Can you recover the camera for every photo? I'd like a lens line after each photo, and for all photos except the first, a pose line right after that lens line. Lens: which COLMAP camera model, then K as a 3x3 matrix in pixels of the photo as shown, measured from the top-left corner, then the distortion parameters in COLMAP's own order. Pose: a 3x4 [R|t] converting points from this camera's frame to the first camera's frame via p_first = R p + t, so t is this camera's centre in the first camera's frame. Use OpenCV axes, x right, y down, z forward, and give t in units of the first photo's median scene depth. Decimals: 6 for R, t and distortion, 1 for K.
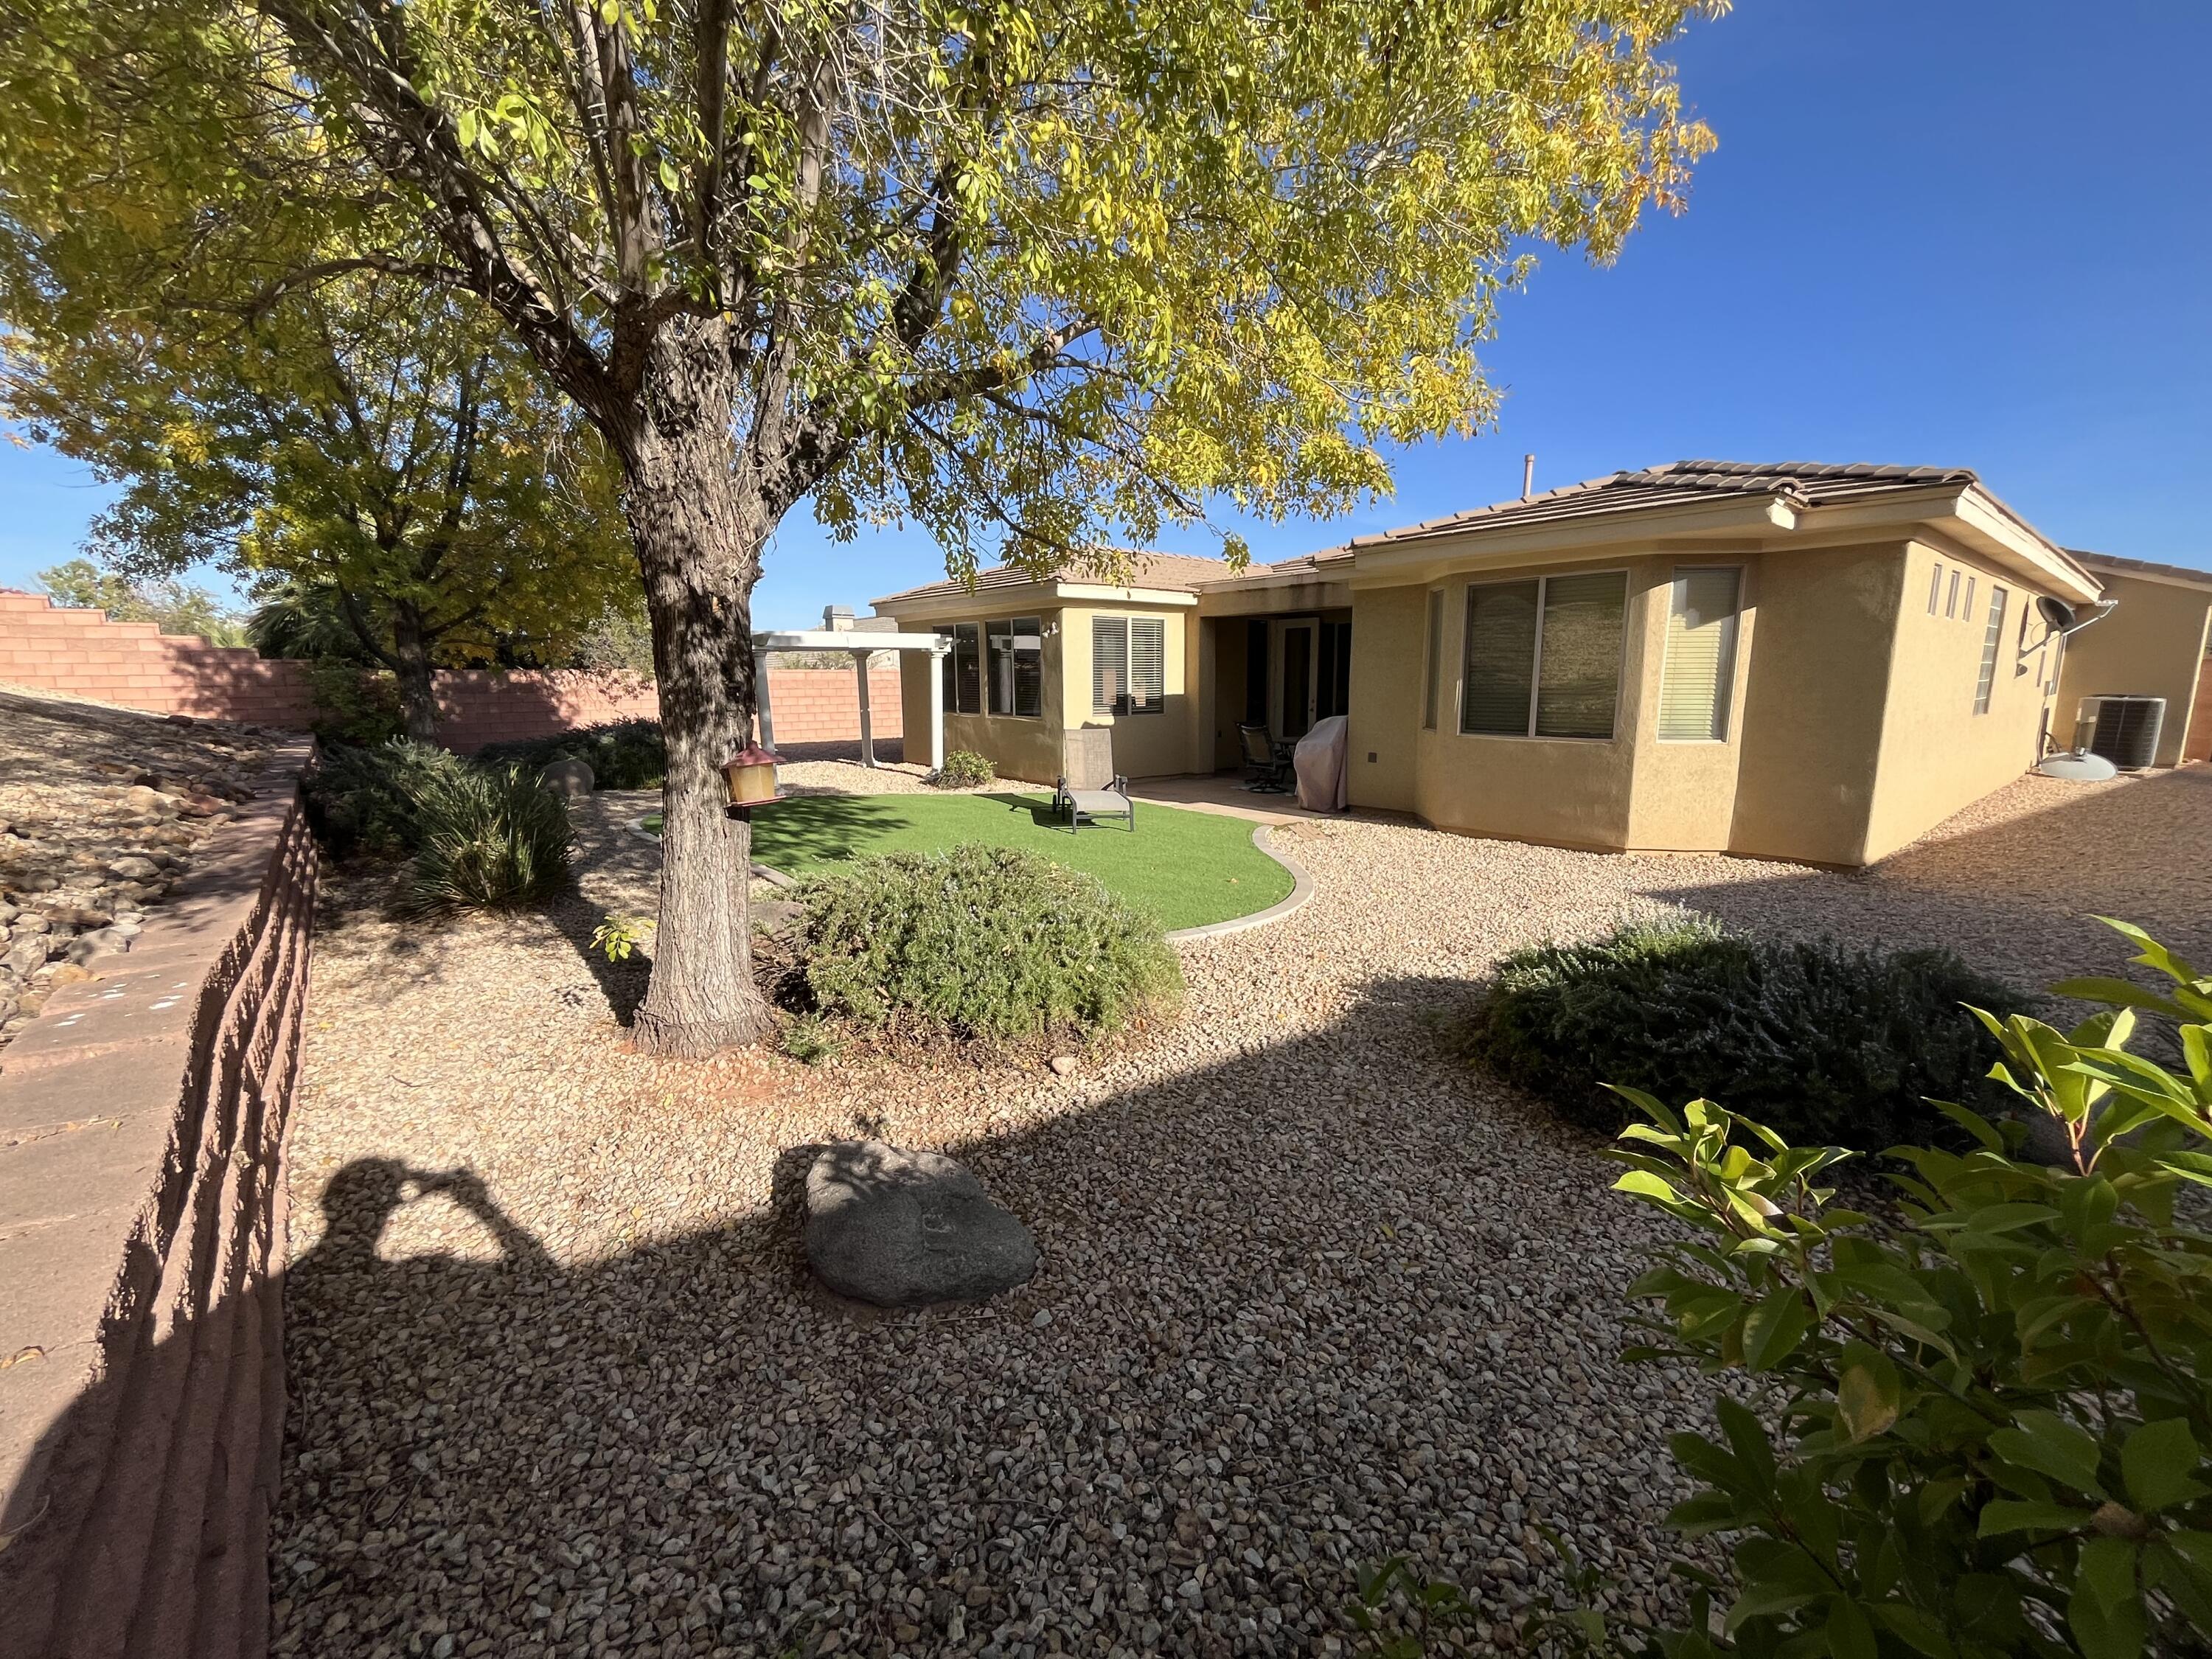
lens RADIAL K [[898.7, 0, 1106.0], [0, 898.7, 829.5], [0, 0, 1]] dist [-0.002663, -0.000149]
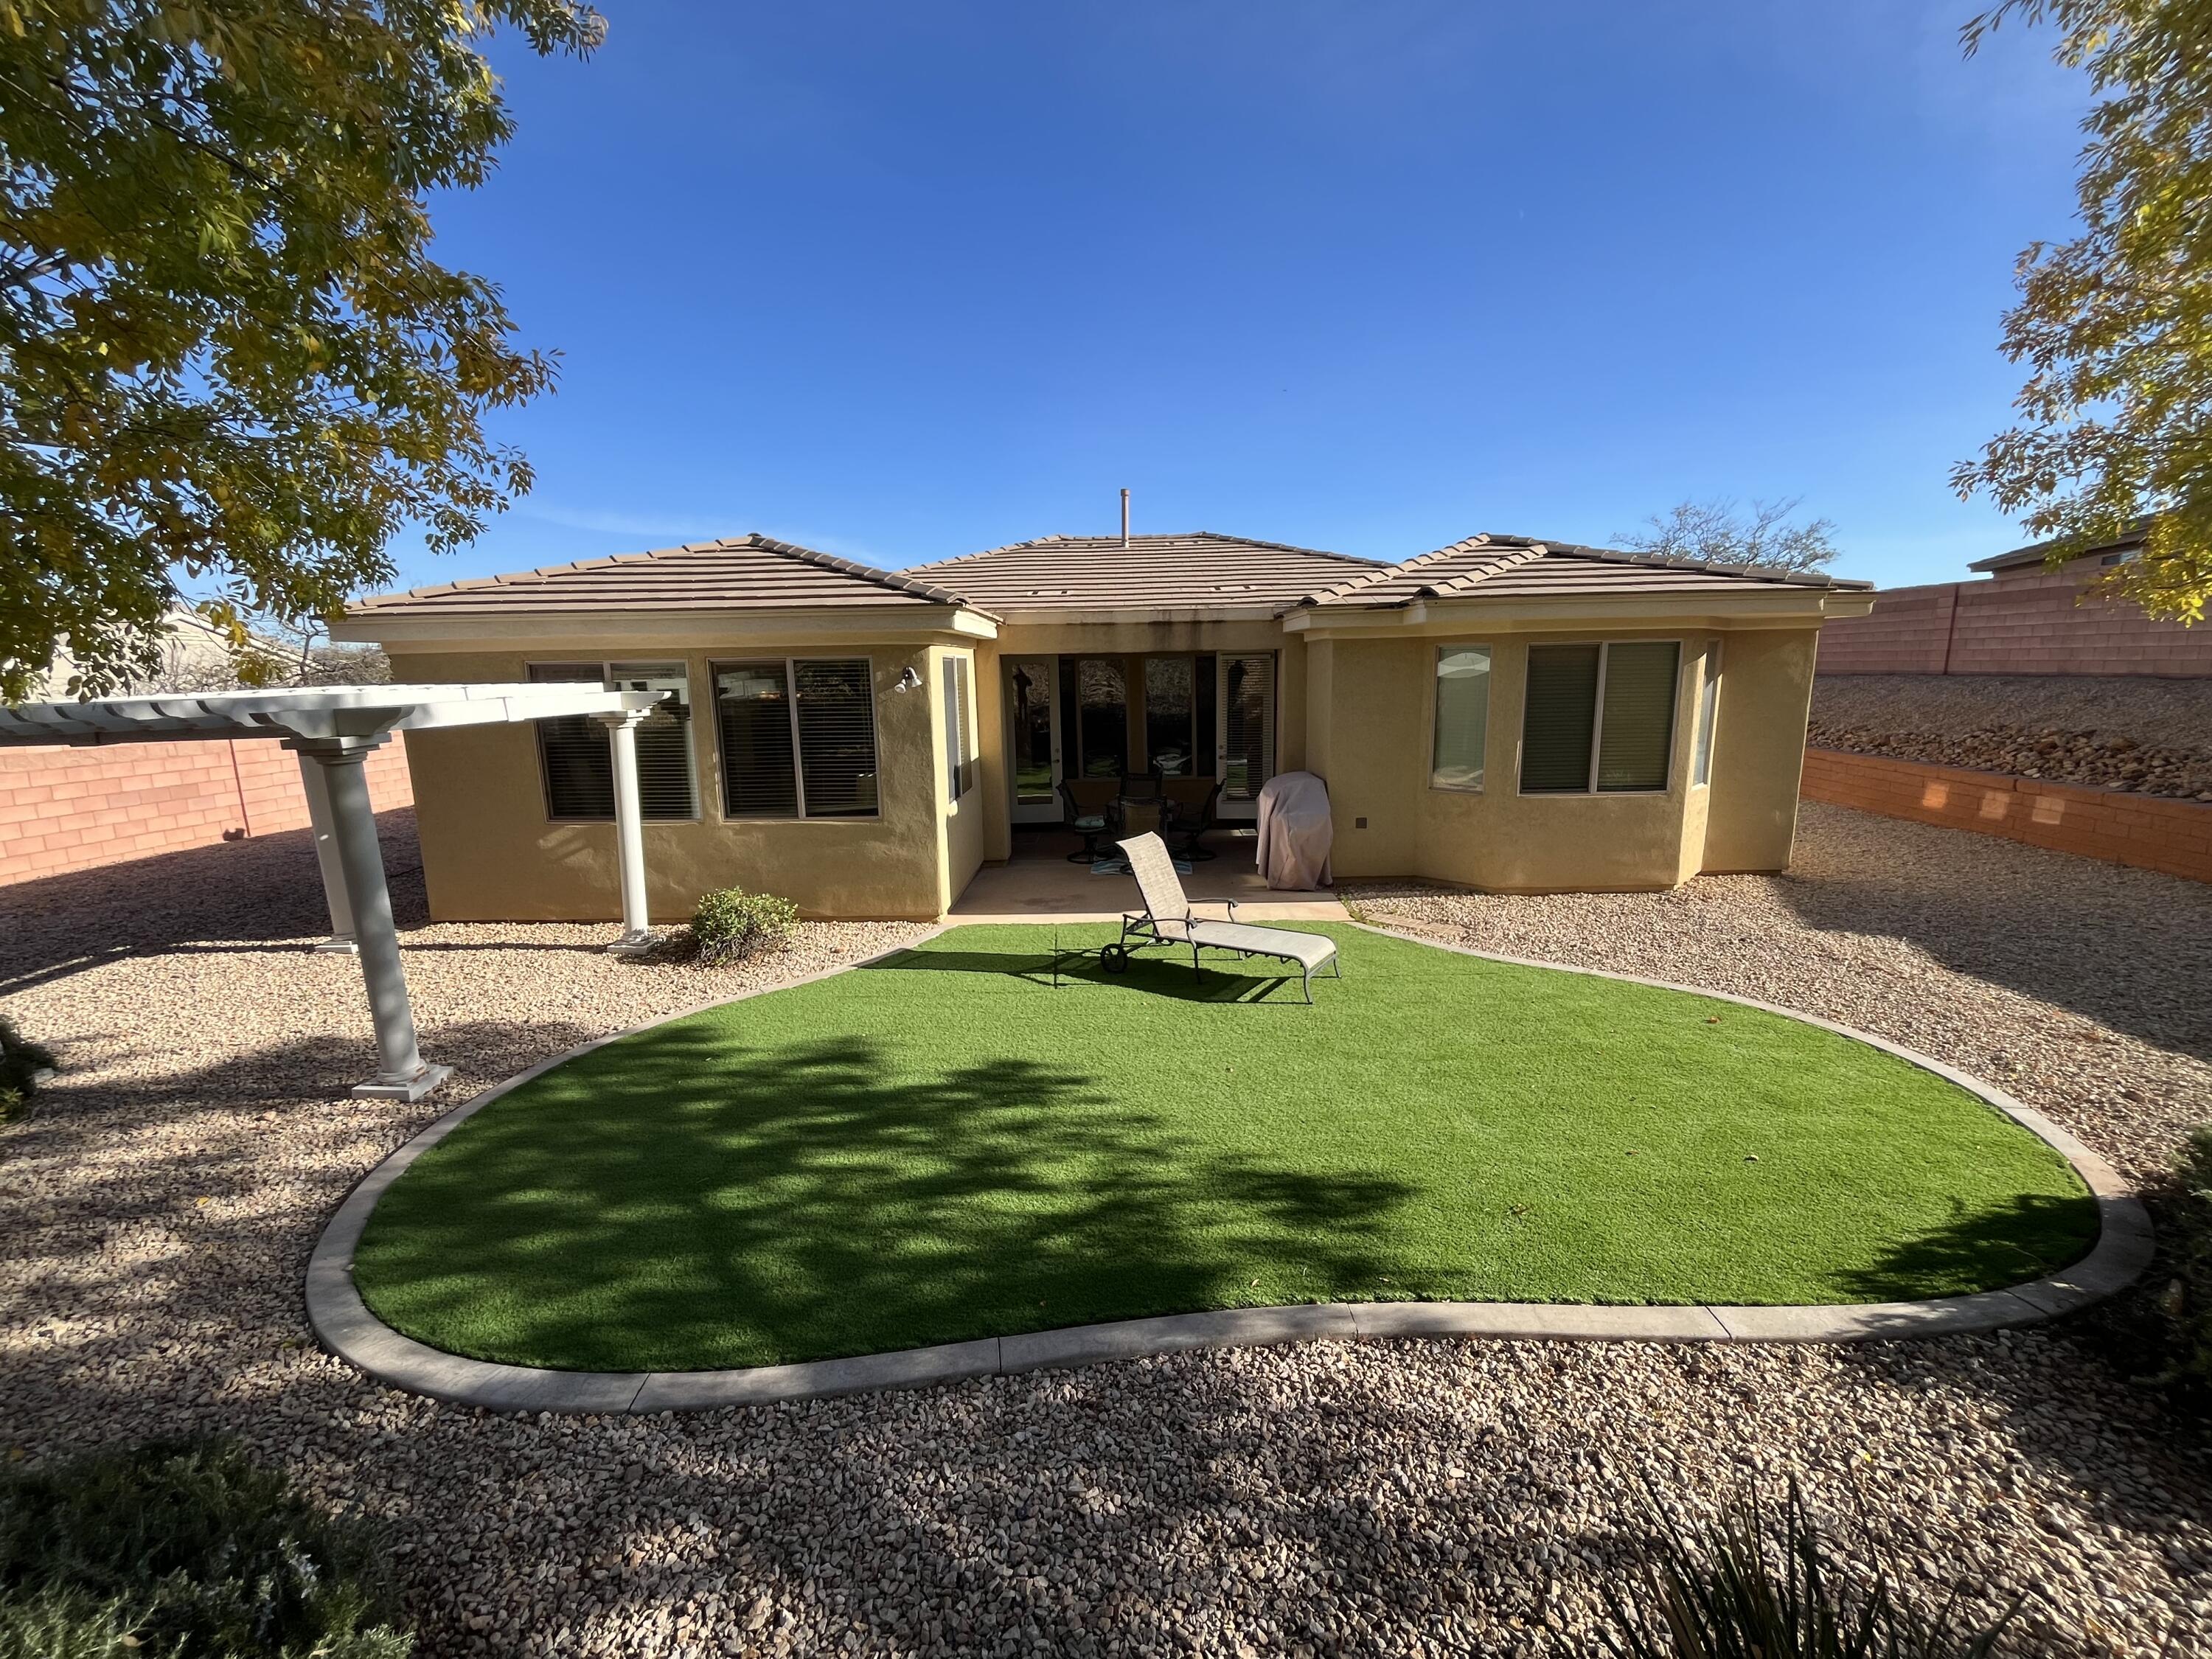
lens RADIAL K [[898.7, 0, 1106.0], [0, 898.7, 829.5], [0, 0, 1]] dist [-0.002663, -0.000149]
pose [[0.663221, -0.139455, 0.735316, -0.503547], [0.142038, 0.988084, 0.059282, -0.151121], [-0.734822, 0.065126, 0.675126, 0.529728]]
